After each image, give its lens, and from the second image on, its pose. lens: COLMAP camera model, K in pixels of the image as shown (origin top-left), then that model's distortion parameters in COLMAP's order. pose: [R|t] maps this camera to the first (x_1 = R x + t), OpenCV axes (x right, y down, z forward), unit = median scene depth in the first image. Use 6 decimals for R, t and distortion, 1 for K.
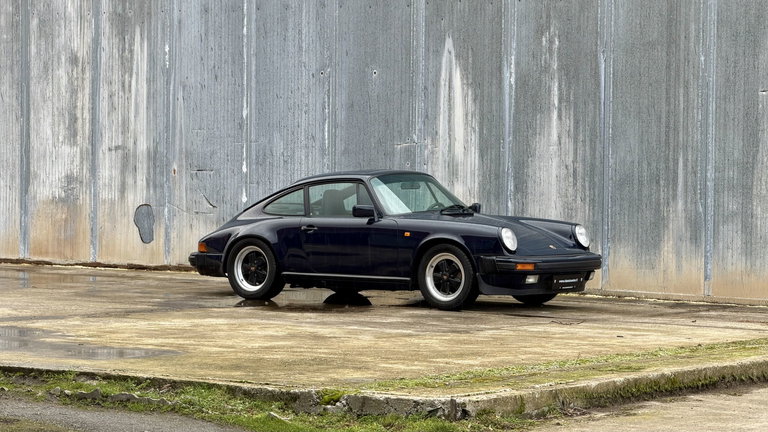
lens RADIAL K [[2367.8, 0, 384.0], [0, 2367.8, 216.0], [0, 0, 1]] dist [-0.016530, 0.000000]
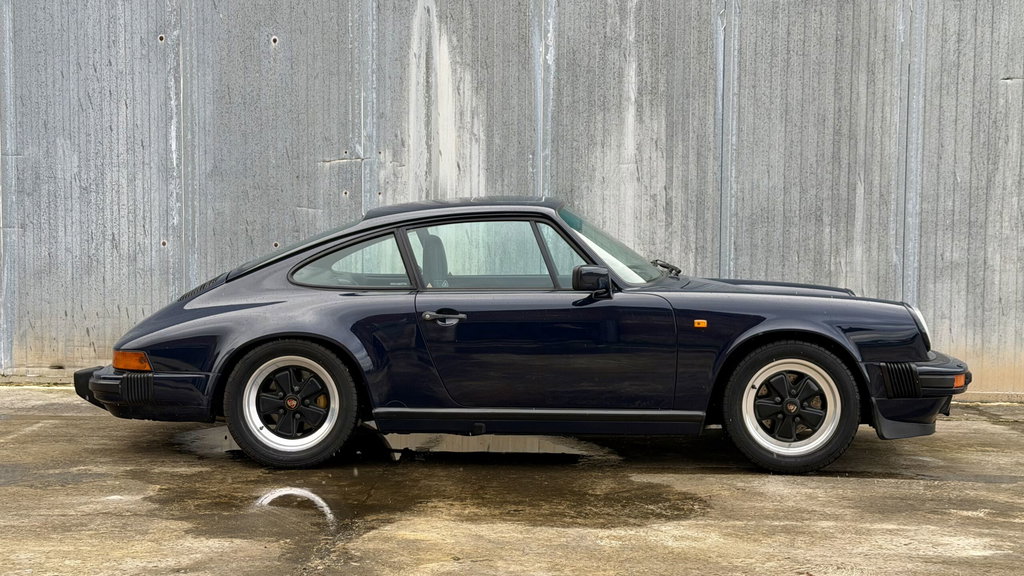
lens RADIAL K [[1392.9, 0, 512.2], [0, 1392.9, 289.5], [0, 0, 1]] dist [0.130236, 0.000000]
pose [[0.812652, -0.032461, 0.581845, -0.173534], [0.016527, 0.999330, 0.032670, -0.008627], [-0.582515, -0.016933, 0.812643, 0.716115]]
